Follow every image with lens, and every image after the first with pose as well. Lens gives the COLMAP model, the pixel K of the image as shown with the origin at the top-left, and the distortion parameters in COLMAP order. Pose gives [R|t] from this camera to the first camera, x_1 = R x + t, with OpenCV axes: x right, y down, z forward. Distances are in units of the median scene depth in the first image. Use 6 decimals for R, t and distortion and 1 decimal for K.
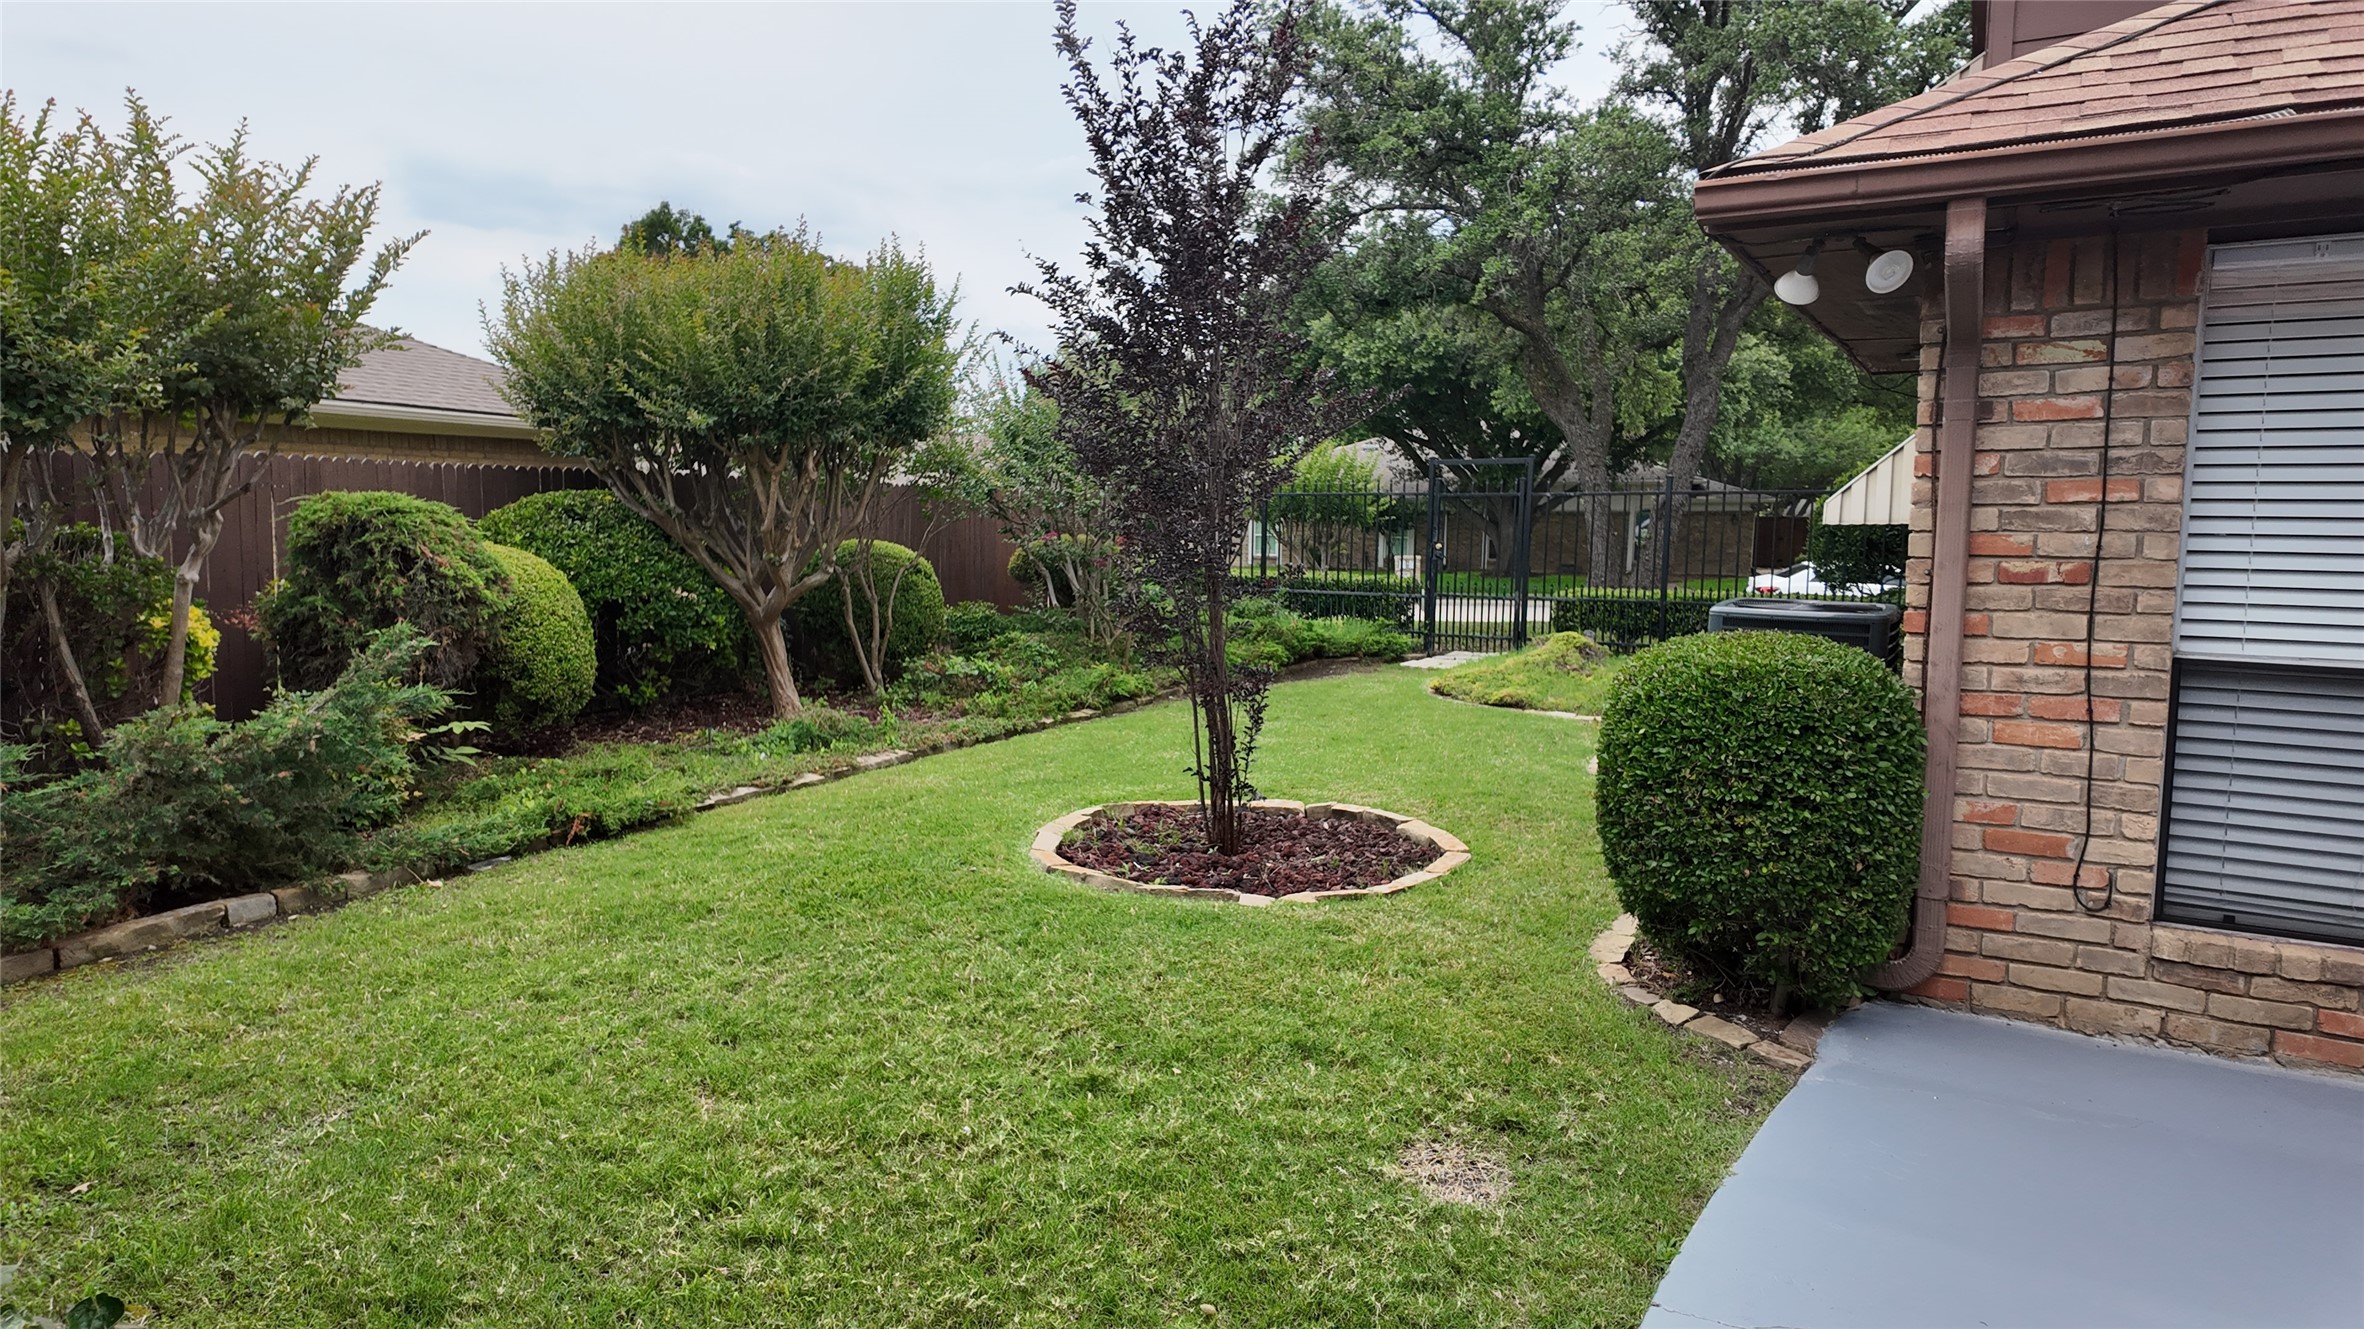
lens RADIAL K [[1381.9, 0, 1182.0], [0, 1381.9, 664.5], [0, 0, 1]] dist [0.008109, -0.001134]
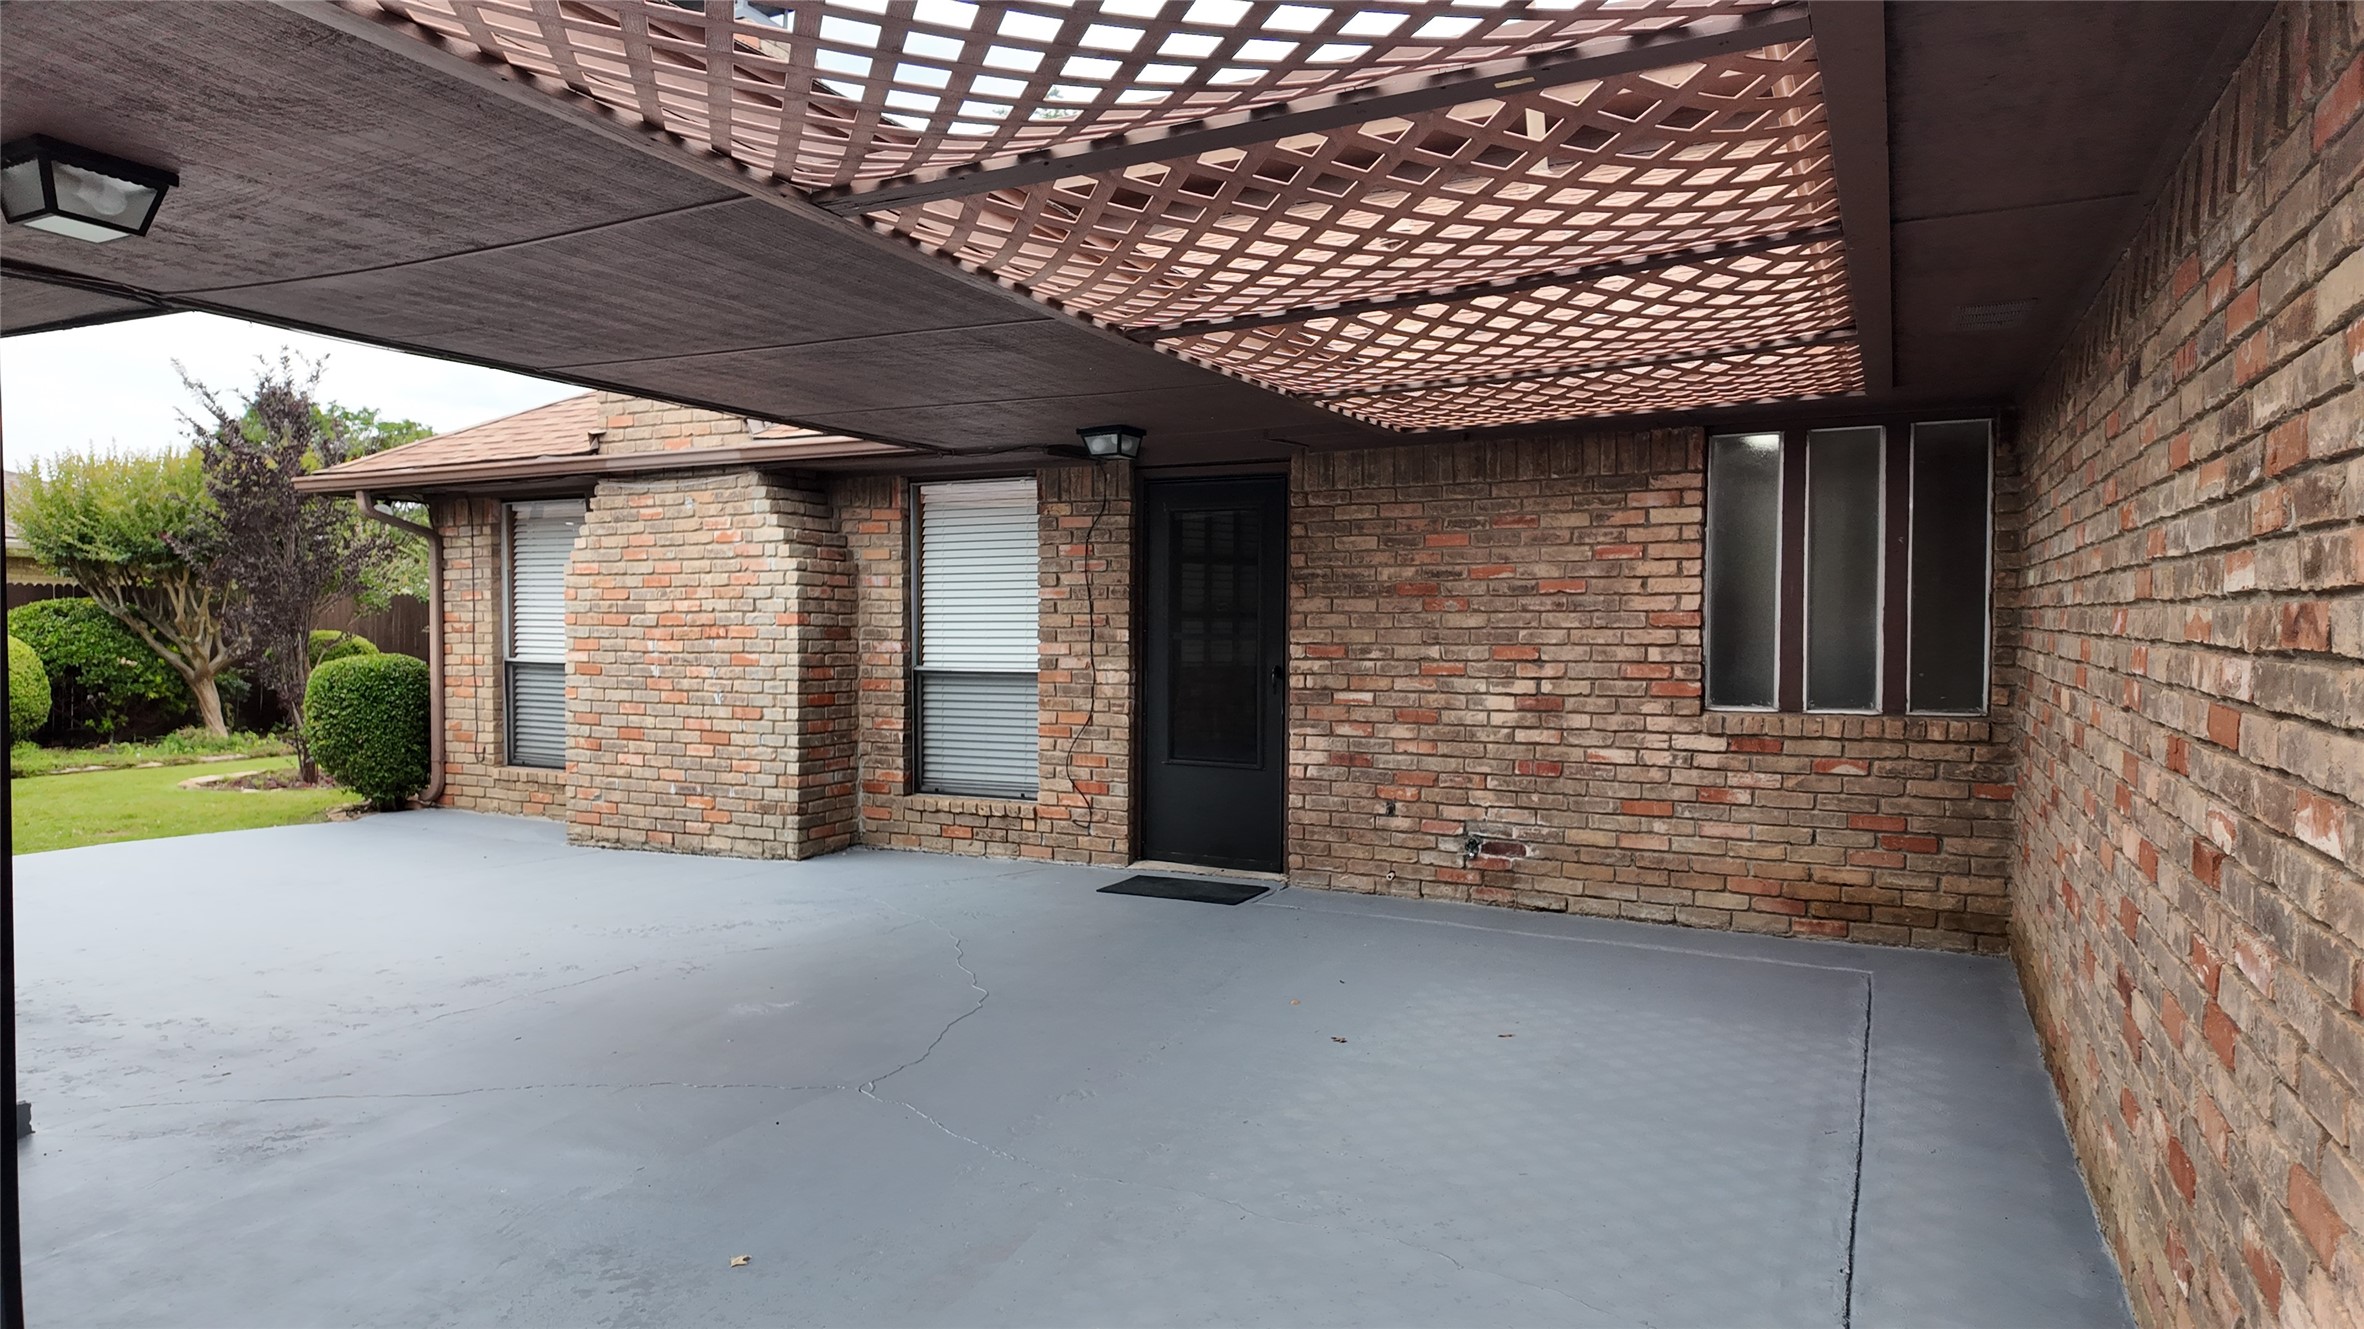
lens RADIAL K [[1395.8, 0, 1270.3], [0, 1395.8, 670.1], [0, 0, 1]] dist [0.003356, -0.026360]
pose [[0.994350, -0.003990, 0.106077, 1.137010], [0.012116, 0.997029, -0.076072, 0.138956], [-0.105458, 0.076927, 0.991444, -1.046681]]
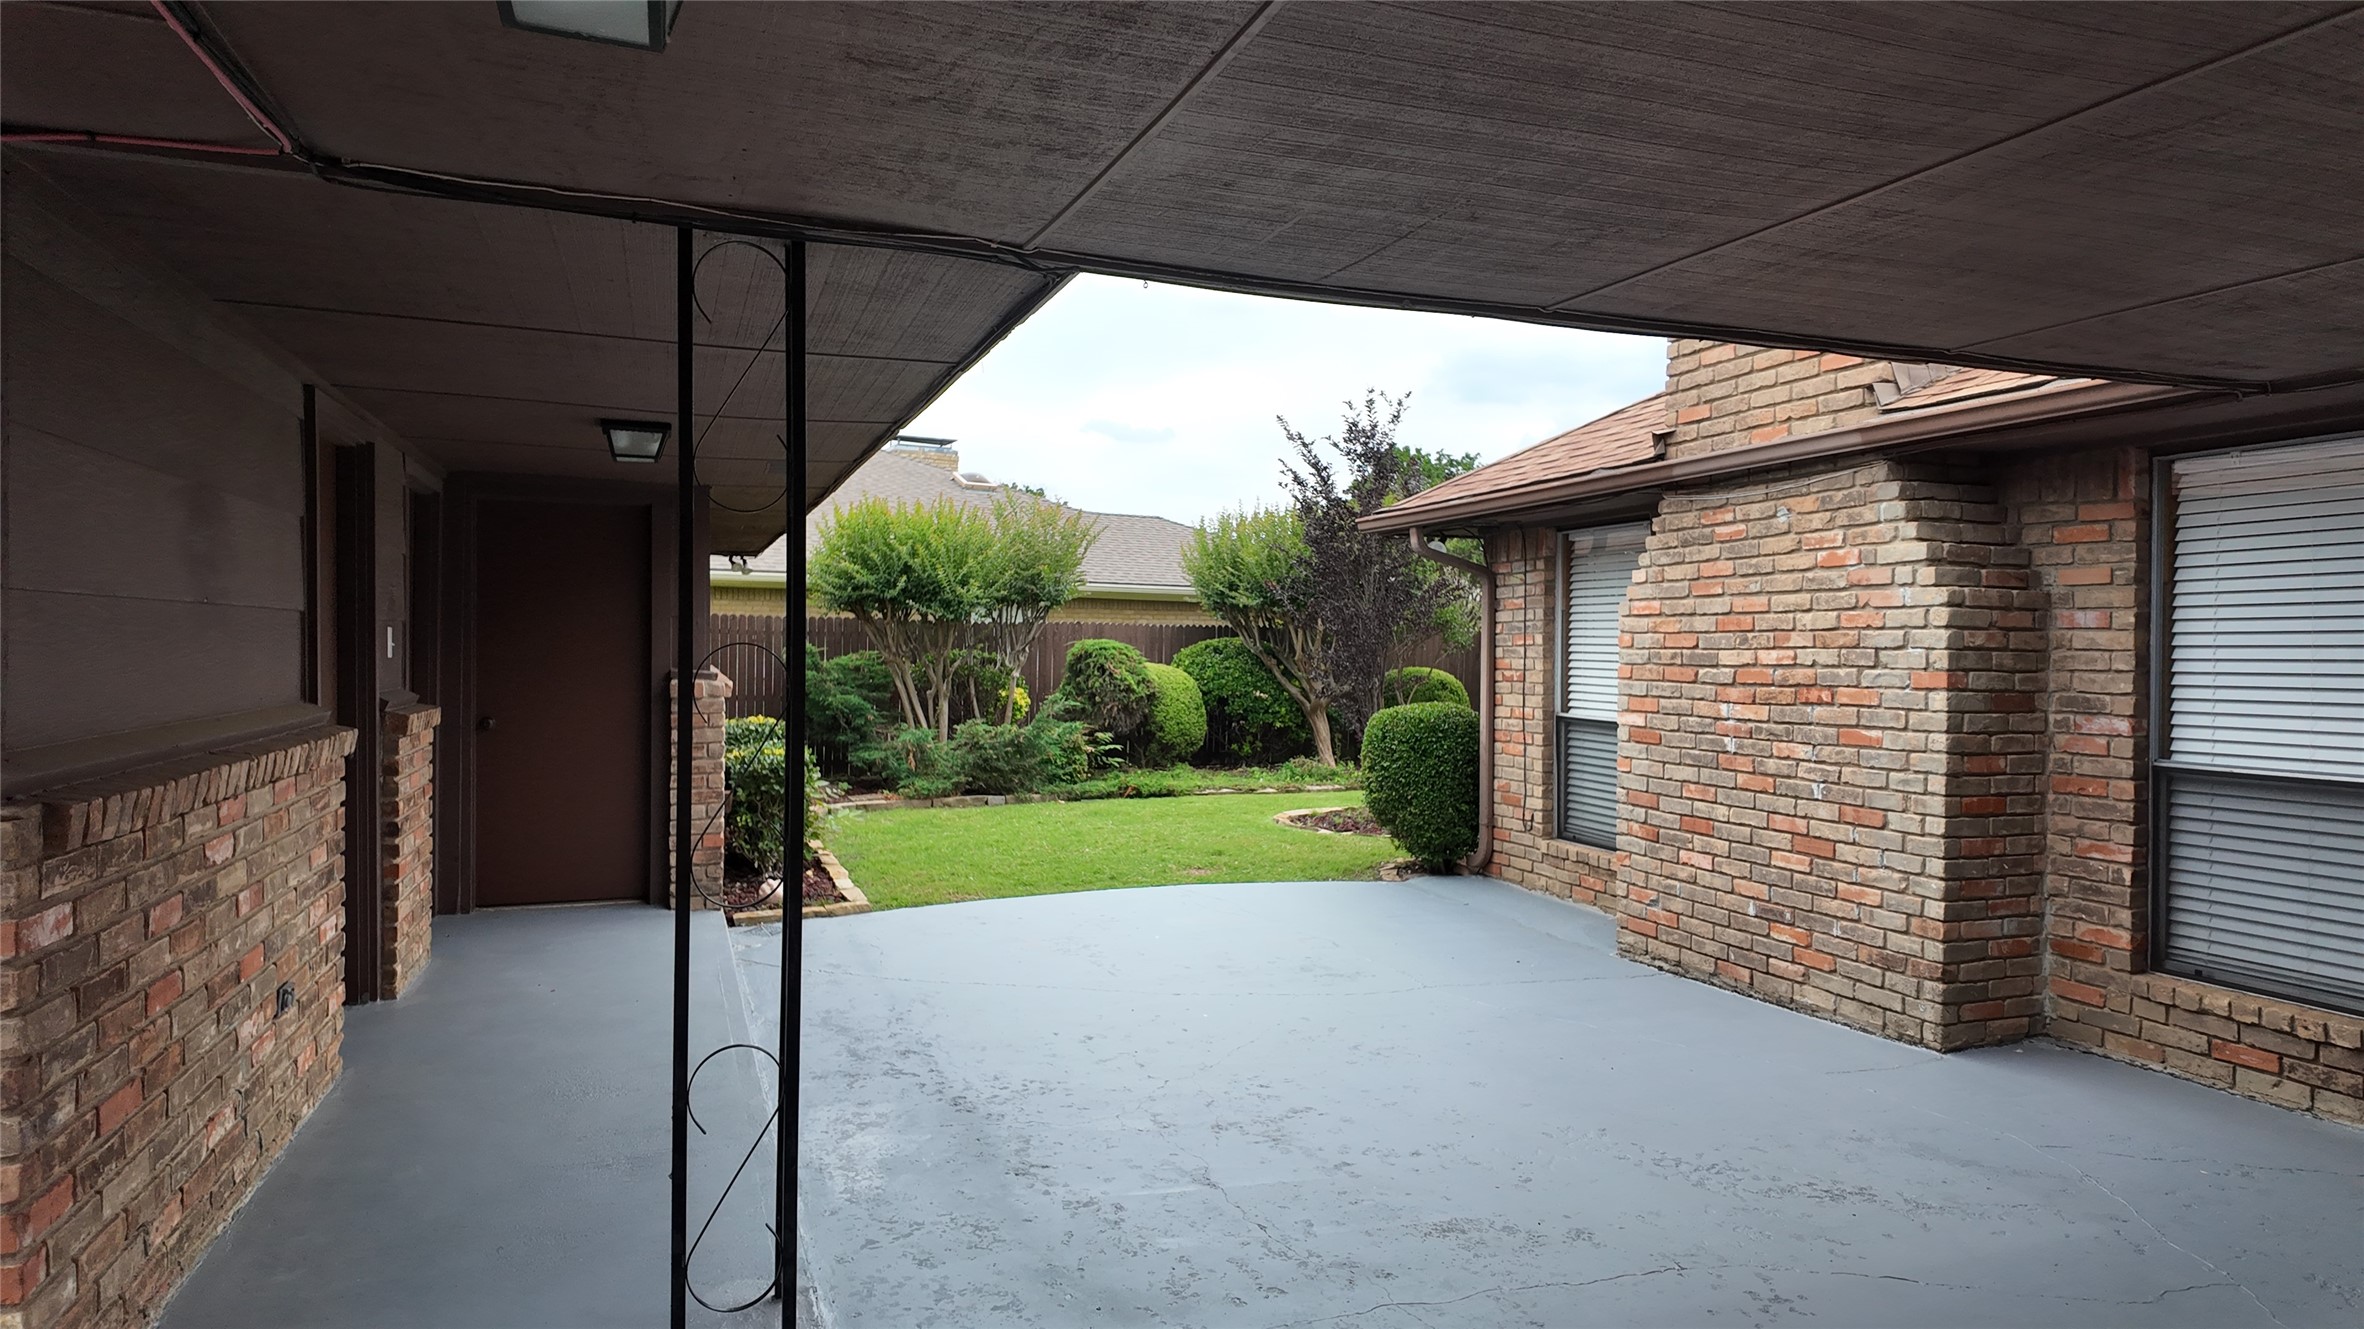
lens RADIAL K [[1381.9, 0, 1182.0], [0, 1381.9, 664.5], [0, 0, 1]] dist [0.008109, -0.001134]
pose [[0.774379, 0.009014, -0.632658, 1.009386], [-0.072219, 0.994623, -0.074225, 0.073957], [0.628587, 0.103168, 0.770866, -0.657112]]
